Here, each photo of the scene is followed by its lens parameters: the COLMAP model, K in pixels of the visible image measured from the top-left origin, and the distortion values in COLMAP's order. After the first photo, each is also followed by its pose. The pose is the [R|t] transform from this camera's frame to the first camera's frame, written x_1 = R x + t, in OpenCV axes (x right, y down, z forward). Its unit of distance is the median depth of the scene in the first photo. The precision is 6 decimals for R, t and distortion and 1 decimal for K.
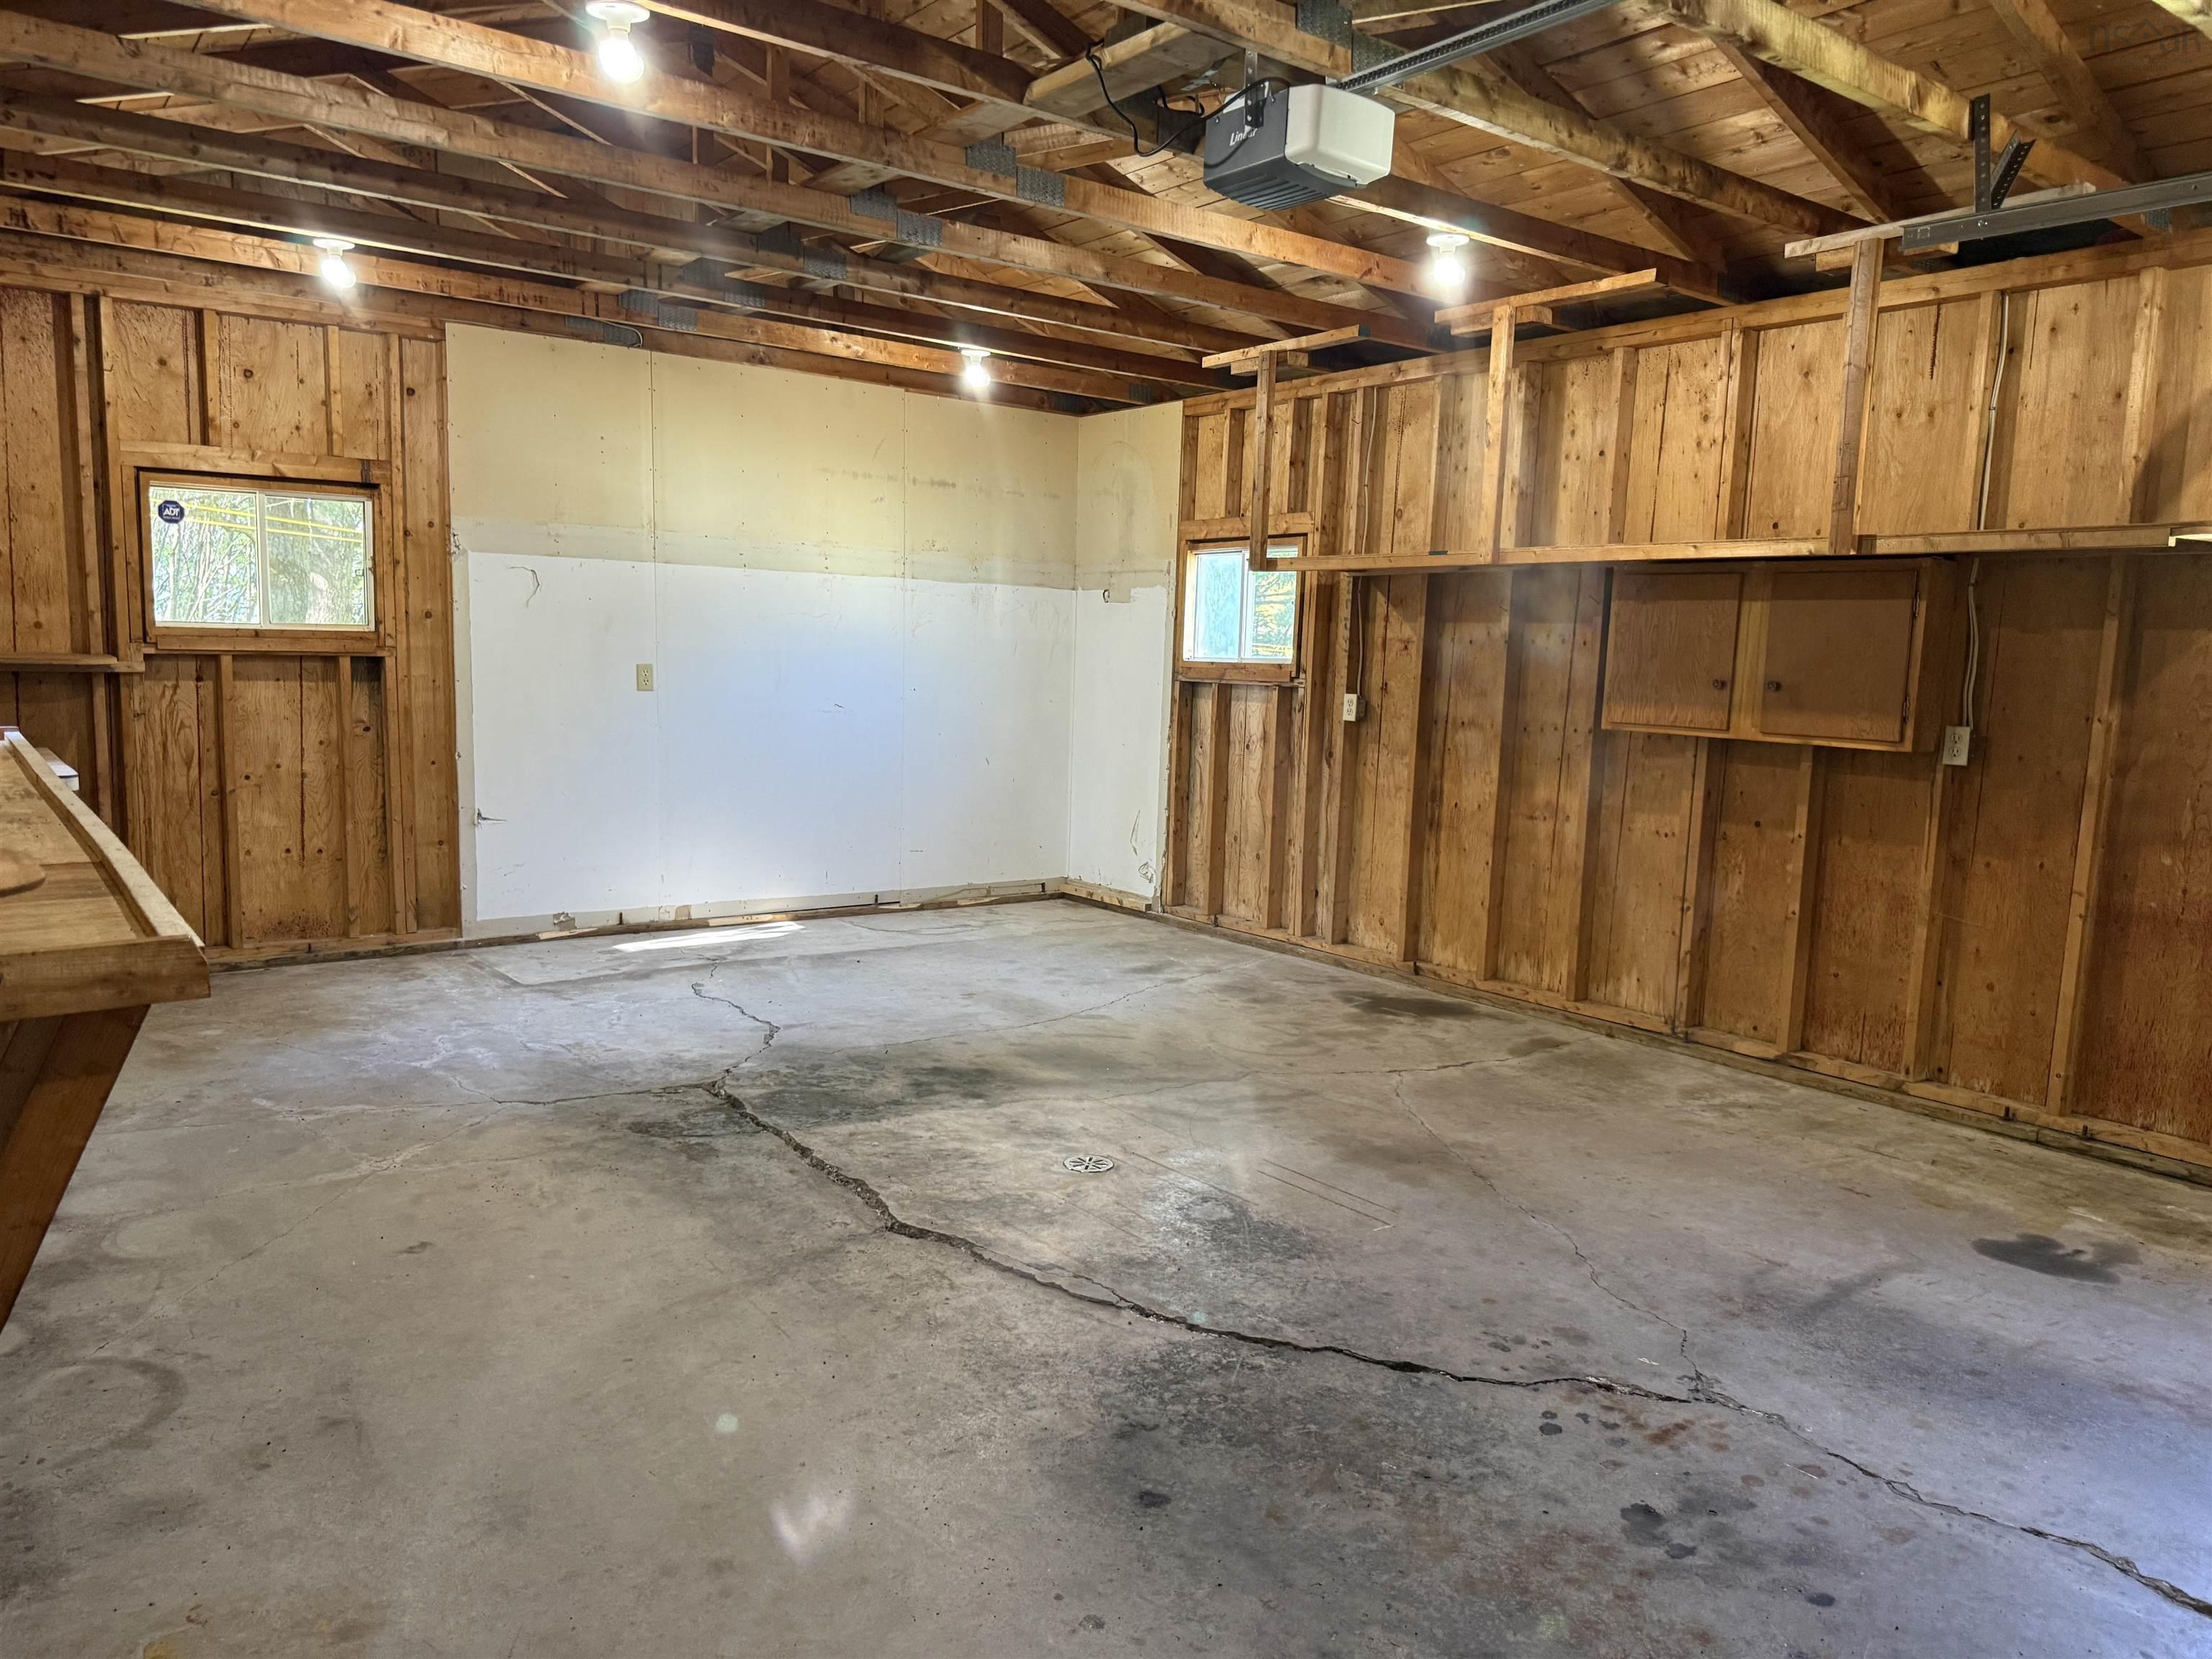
lens RADIAL K [[1552.3, 0, 1106.0], [0, 1552.3, 829.5], [0, 0, 1]] dist [0.135702, -0.209394]
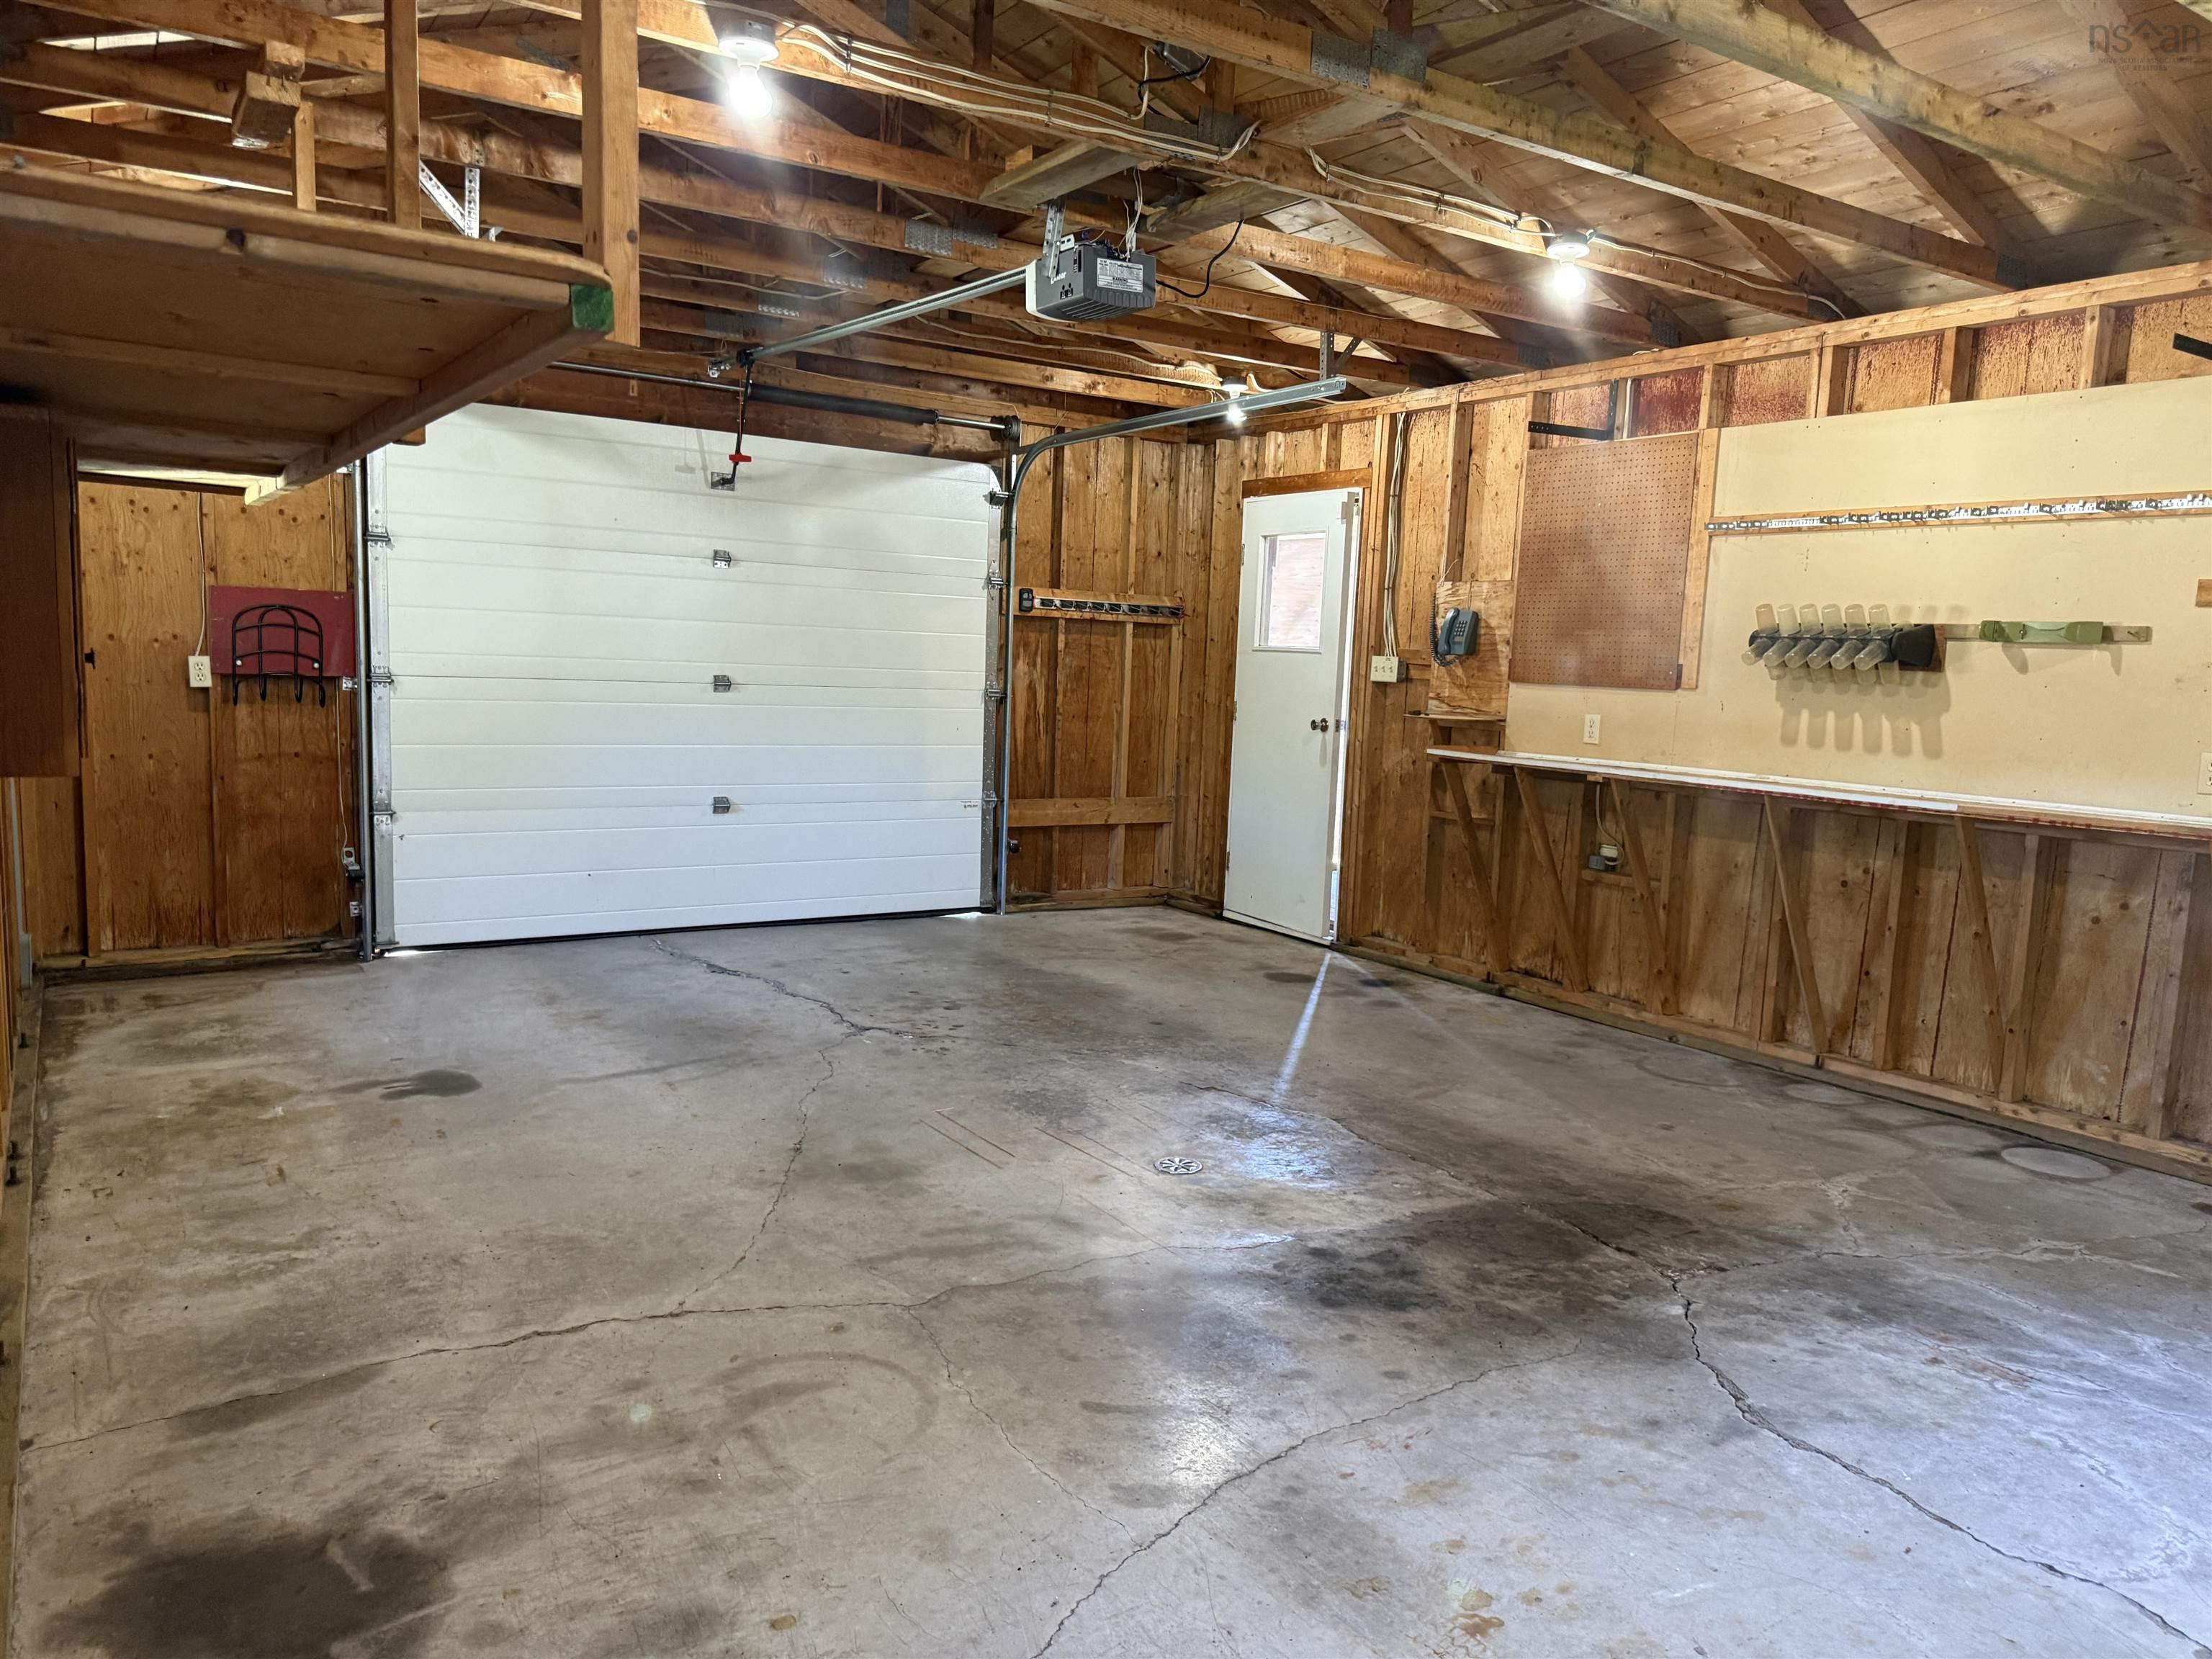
lens RADIAL K [[1552.3, 0, 1106.0], [0, 1552.3, 829.5], [0, 0, 1]] dist [0.135702, -0.209394]
pose [[-0.995078, -0.076581, 0.062889, -0.010461], [-0.059931, 0.970503, 0.233523, -0.219384], [-0.078918, 0.228605, -0.970315, 1.803622]]
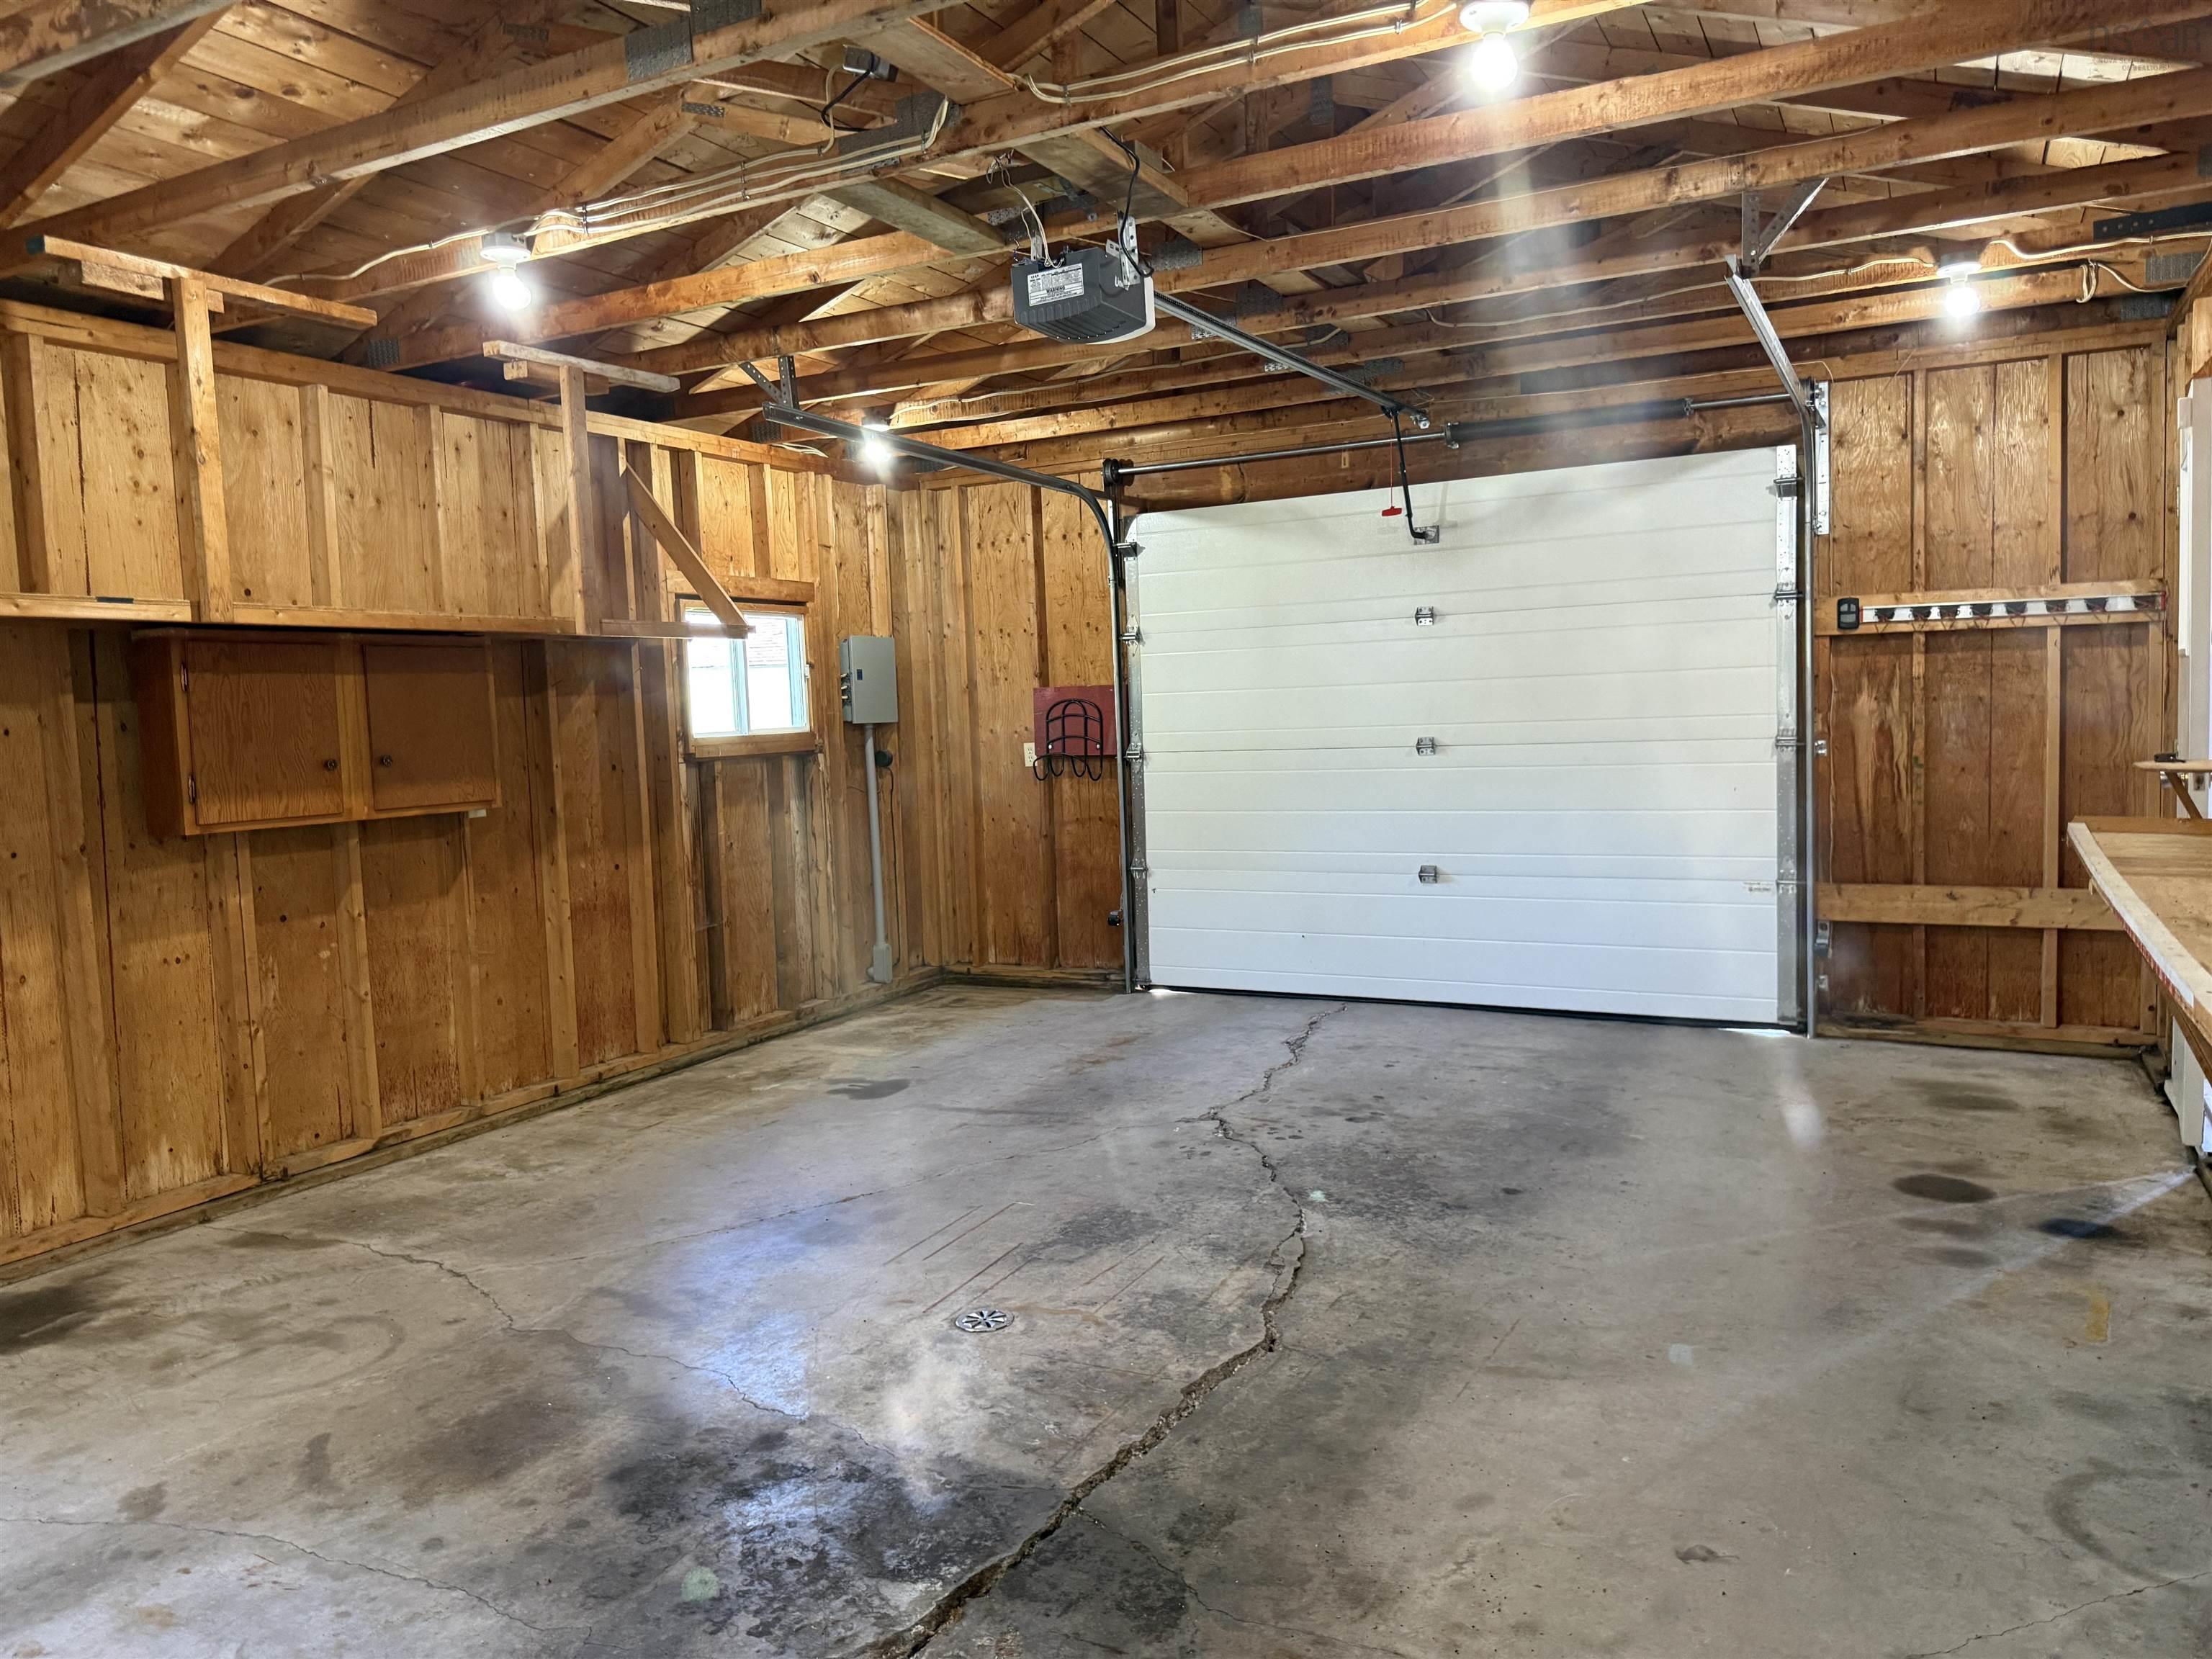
lens RADIAL K [[1541.8, 0, 1099.4], [0, 1541.8, 814.1], [0, 0, 1]] dist [0.082324, -0.105085]
pose [[-0.419678, -0.079189, 0.904212, -0.731648], [0.131575, 0.980357, 0.146926, -0.163521], [-0.898086, 0.180634, -0.401015, 1.144490]]
